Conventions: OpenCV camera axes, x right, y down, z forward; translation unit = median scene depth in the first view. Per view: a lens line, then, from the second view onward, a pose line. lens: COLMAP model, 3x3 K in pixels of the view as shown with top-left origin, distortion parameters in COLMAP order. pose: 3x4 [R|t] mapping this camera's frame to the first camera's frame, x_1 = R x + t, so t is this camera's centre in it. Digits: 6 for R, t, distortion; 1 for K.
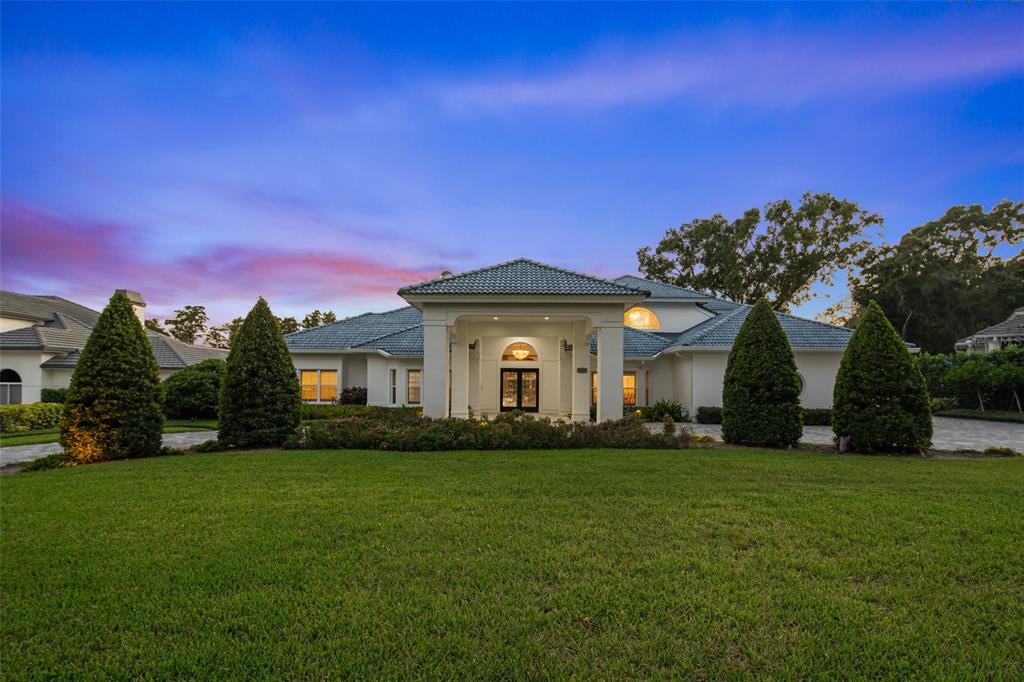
lens RADIAL K [[496.4, 0, 510.9], [0, 496.4, 373.4], [0, 0, 1]] dist [0.002027, -0.001419]
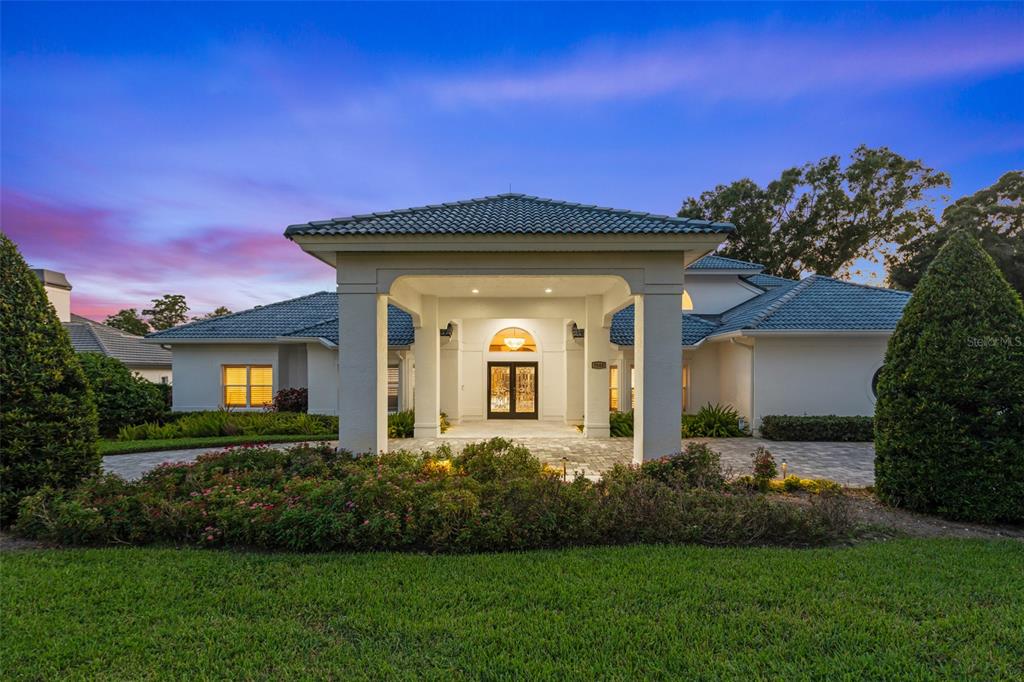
lens RADIAL K [[496.4, 0, 510.9], [0, 496.4, 373.4], [0, 0, 1]] dist [0.002027, -0.001419]
pose [[0.999979, -0.006431, 0.000109, 0.009885], [0.006427, 0.999776, 0.020163, -0.005078], [-0.000239, -0.020162, 0.999797, 0.159590]]
